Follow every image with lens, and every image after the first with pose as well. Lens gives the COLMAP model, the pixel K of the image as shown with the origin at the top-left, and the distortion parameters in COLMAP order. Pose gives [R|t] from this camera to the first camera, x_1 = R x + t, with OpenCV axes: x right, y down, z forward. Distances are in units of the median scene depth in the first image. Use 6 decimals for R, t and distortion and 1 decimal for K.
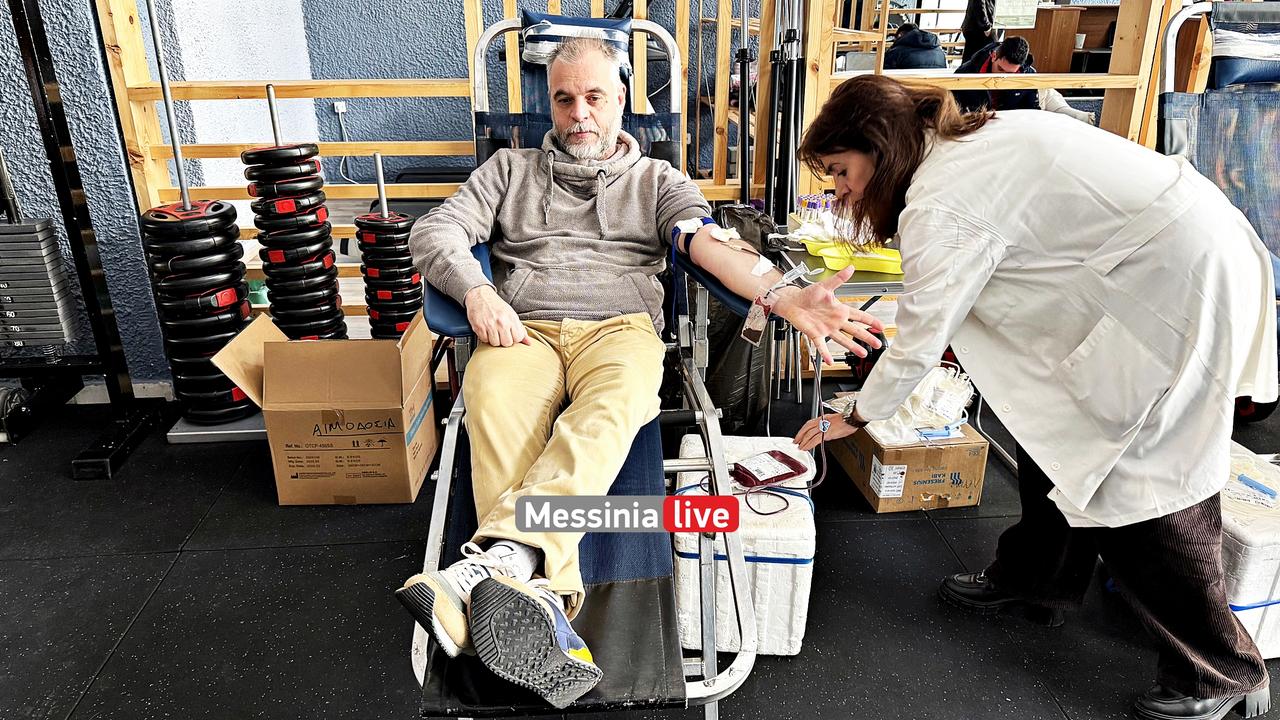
lens RADIAL K [[885.5, 0, 640.0], [0, 885.5, 360.0], [0, 0, 1]] dist [-0.017523, -0.002055]
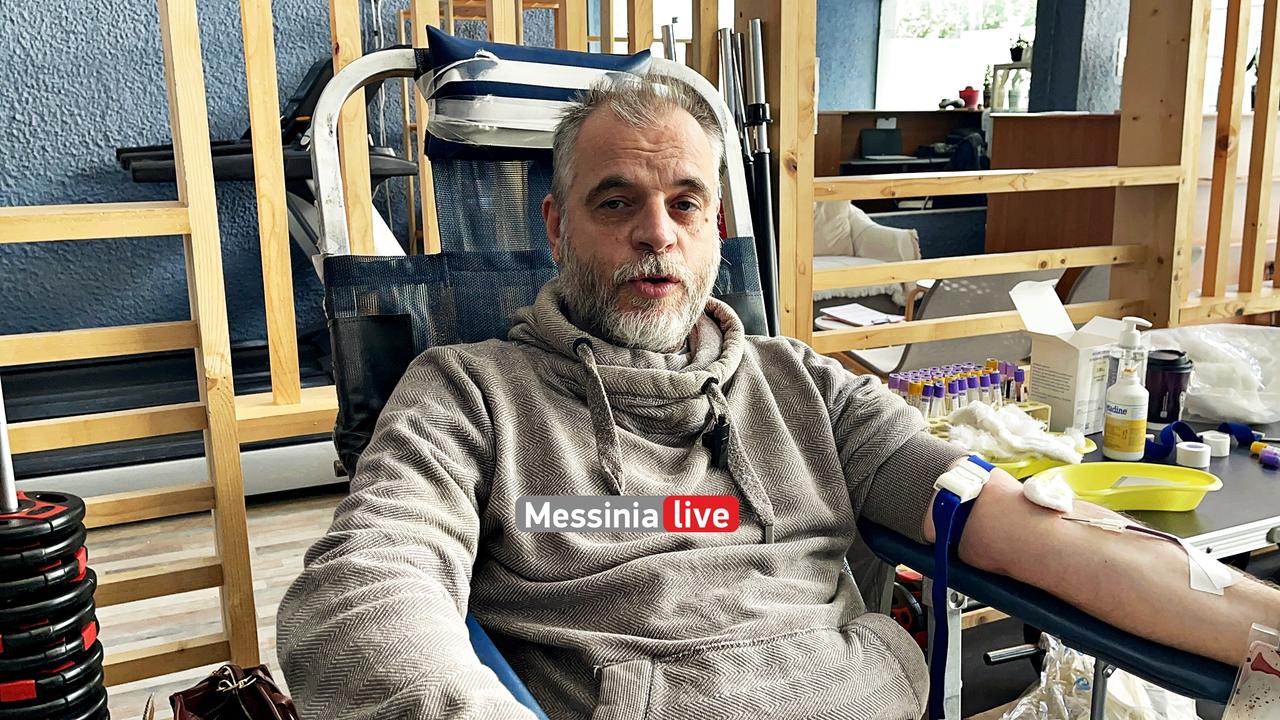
lens RADIAL K [[1081.2, 0, 641.3], [0, 1081.2, 328.8], [0, 0, 1]] dist [-0.000485, -0.064260]
pose [[0.918590, -0.073313, 0.388353, -0.256705], [0.150384, 0.973564, -0.171924, -0.141476], [-0.365482, 0.216330, 0.905331, 0.504841]]
